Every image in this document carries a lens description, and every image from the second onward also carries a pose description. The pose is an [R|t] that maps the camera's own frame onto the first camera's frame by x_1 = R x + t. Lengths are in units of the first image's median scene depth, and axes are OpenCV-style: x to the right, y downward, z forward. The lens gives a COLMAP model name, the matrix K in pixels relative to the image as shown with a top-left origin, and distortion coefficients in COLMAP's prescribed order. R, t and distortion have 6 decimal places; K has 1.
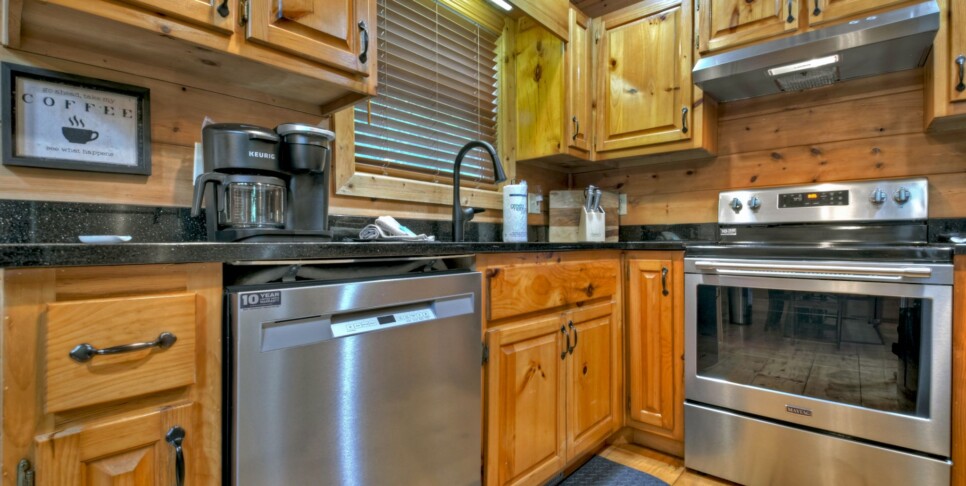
lens RADIAL K [[426.9, 0, 460.6], [0, 426.9, 241.3], [0, 0, 1]] dist [0.001420, -0.021367]
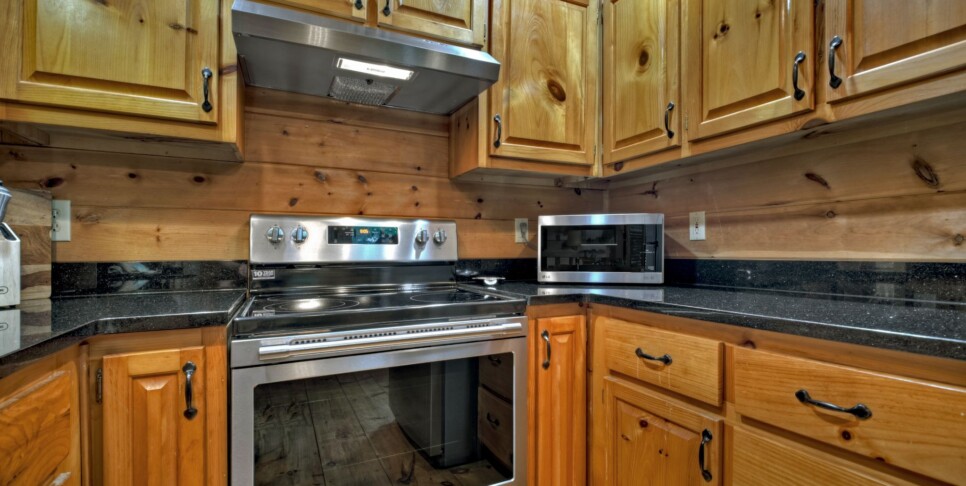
lens RADIAL K [[416.3, 0, 483.8], [0, 416.3, 251.0], [0, 0, 1]] dist [0.001575, -0.019372]
pose [[0.348653, 0.000709, 0.937252, 0.123914], [-0.001688, 0.999999, -0.000128, -0.062159], [-0.937250, -0.001538, 0.348654, 0.440647]]
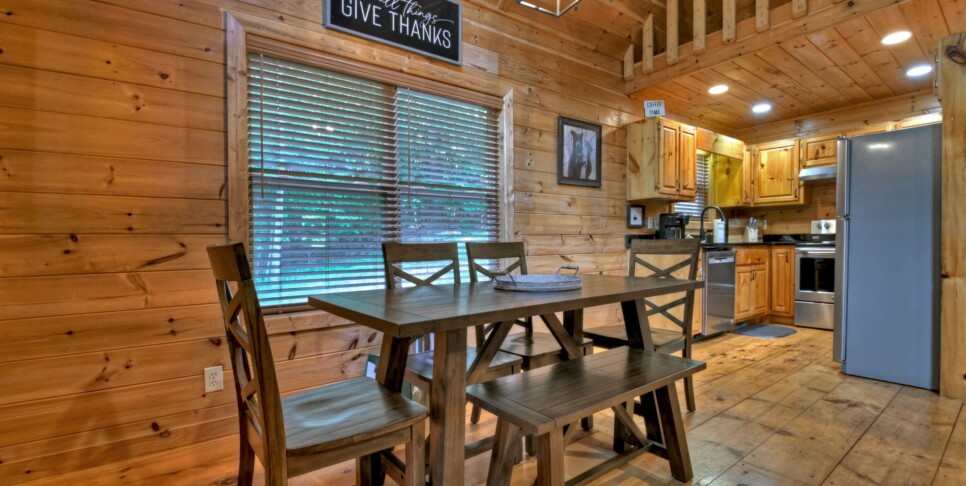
lens RADIAL K [[416.3, 0, 483.8], [0, 416.3, 251.0], [0, 0, 1]] dist [0.001575, -0.019372]
pose [[0.985927, -0.007948, -0.166988, -0.828850], [0.011749, 0.999694, 0.021785, -0.019434], [0.166764, -0.023441, 0.985718, -1.617053]]
